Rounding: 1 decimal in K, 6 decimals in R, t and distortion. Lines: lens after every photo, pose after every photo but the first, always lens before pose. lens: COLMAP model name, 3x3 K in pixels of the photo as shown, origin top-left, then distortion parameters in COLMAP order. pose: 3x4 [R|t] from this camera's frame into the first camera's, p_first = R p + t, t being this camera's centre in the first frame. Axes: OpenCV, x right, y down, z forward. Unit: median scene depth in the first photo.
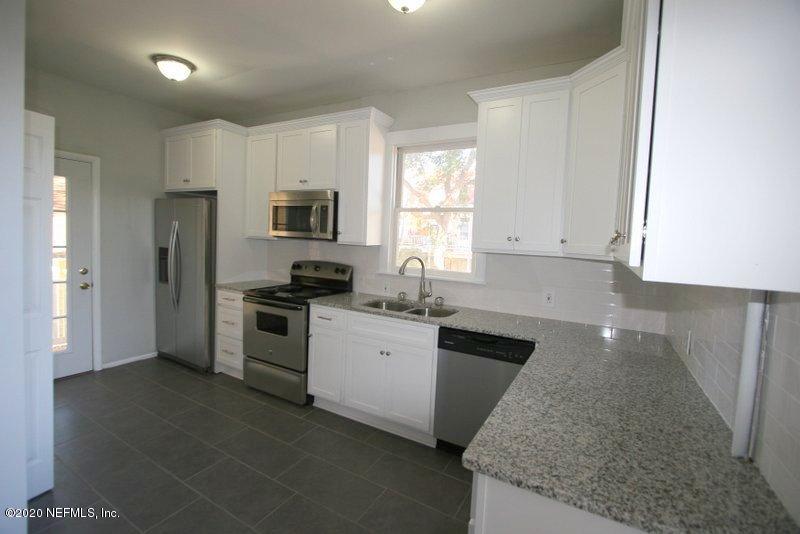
lens RADIAL K [[366.2, 0, 396.6], [0, 366.2, 266.1], [0, 0, 1]] dist [-0.011347, -0.001494]
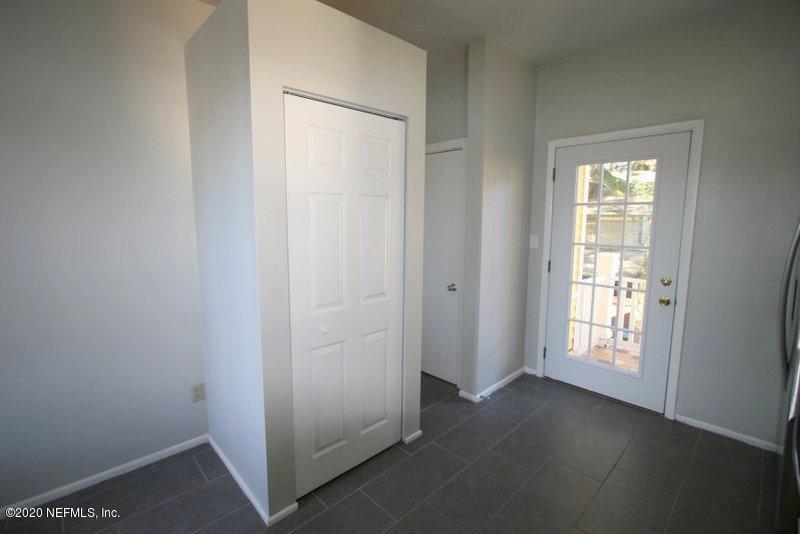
lens RADIAL K [[366.2, 0, 395.8], [0, 366.2, 262.9], [0, 0, 1]] dist [-0.011347, -0.001494]
pose [[-0.321081, 0.056149, -0.945386, 0.029467], [-0.077960, 0.993286, 0.085471, -0.044704], [0.943837, 0.101145, -0.314548, 0.697203]]
